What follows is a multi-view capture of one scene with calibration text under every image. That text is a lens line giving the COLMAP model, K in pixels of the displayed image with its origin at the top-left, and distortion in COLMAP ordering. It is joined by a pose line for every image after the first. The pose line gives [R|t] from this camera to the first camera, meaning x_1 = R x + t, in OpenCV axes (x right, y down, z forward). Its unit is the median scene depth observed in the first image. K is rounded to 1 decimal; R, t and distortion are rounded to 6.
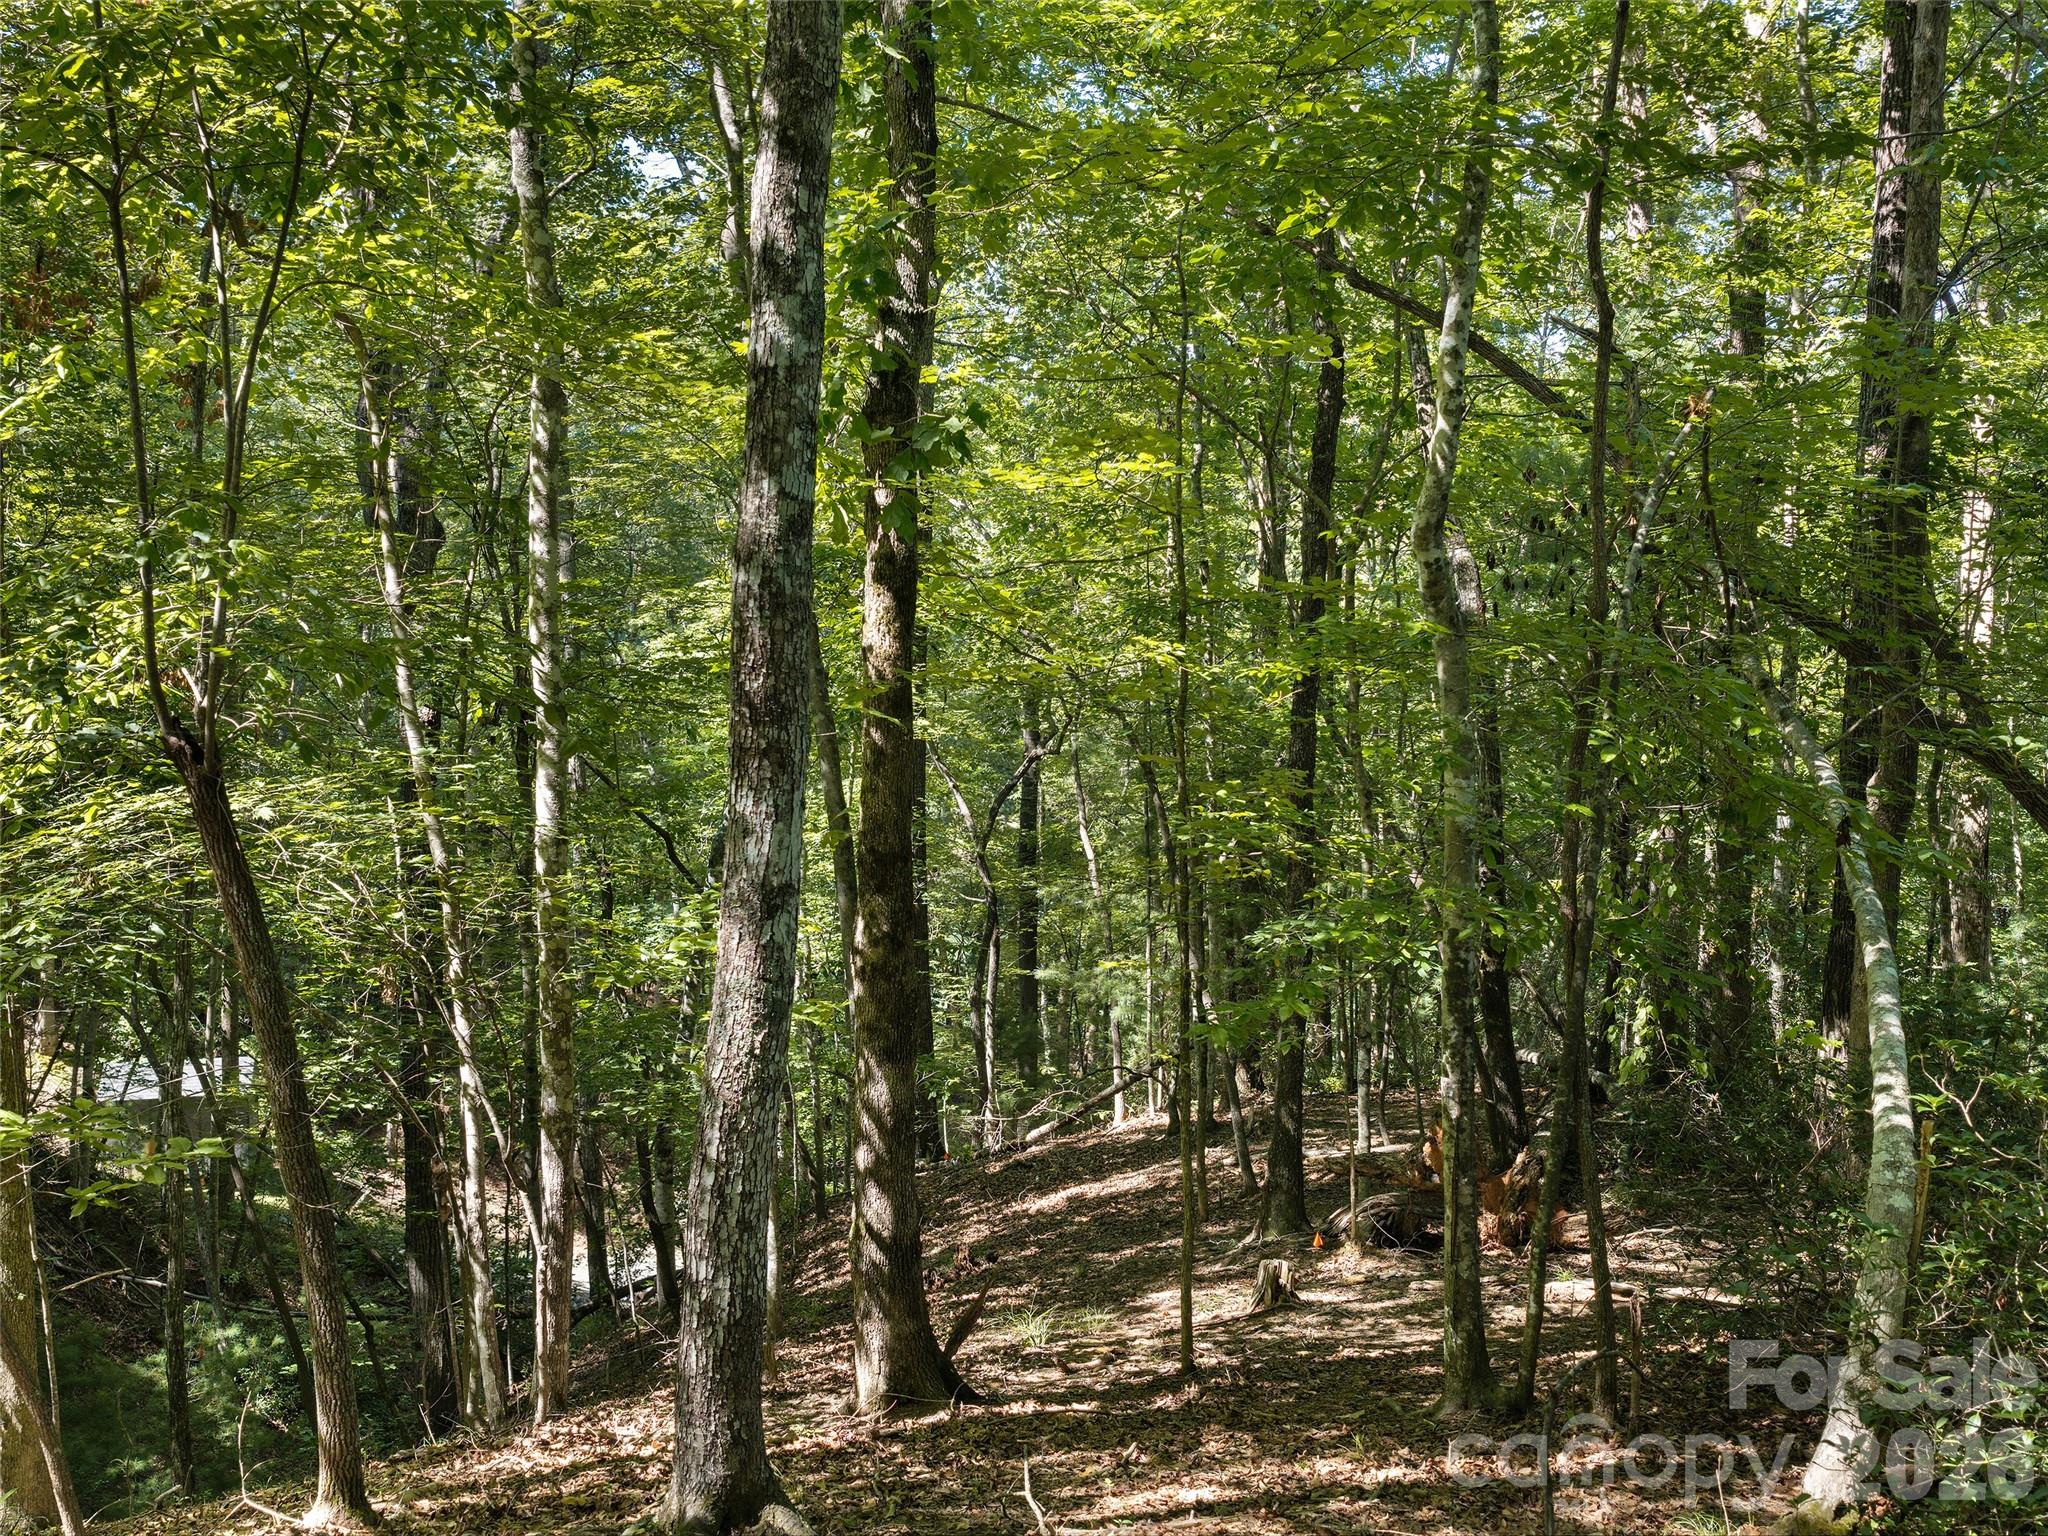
lens RADIAL K [[2126.0, 0, 1024.0], [0, 2126.0, 768.0], [0, 0, 1]] dist [-0.008985, -0.024056]
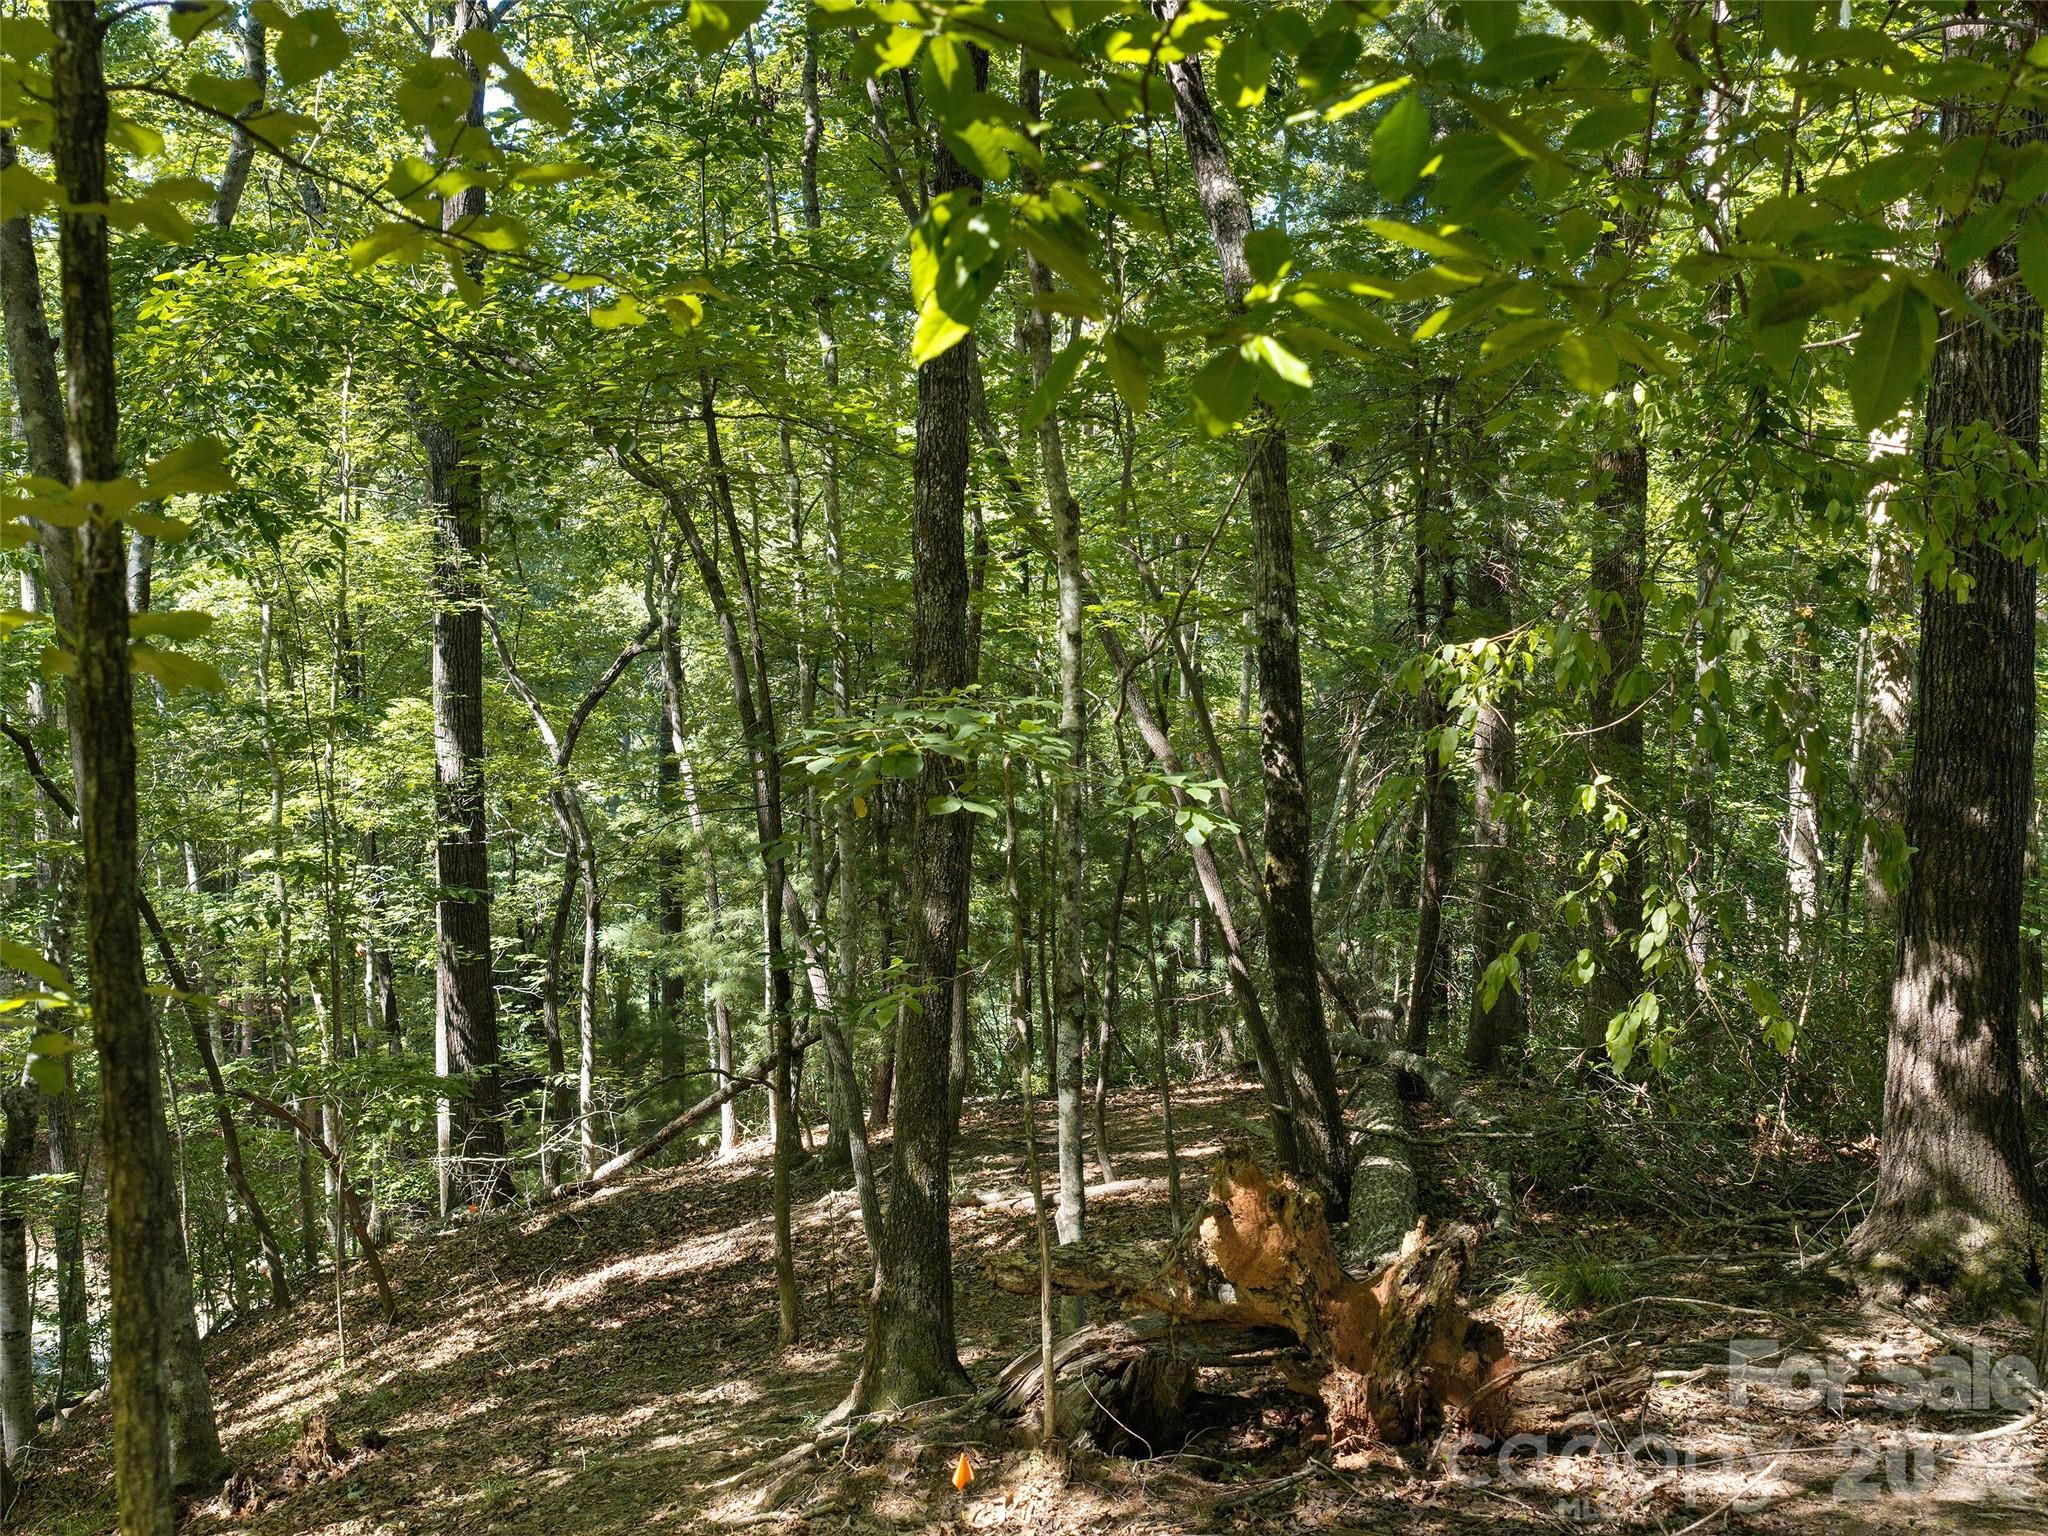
lens RADIAL K [[2242.8, 0, 1024.0], [0, 2242.8, 768.0], [0, 0, 1]] dist [0.021501, -0.035331]
pose [[0.990482, -0.013017, 0.137026, 0.054897], [0.012142, 0.999900, 0.007222, 0.048826], [-0.137106, -0.005489, 0.990541, 0.336555]]
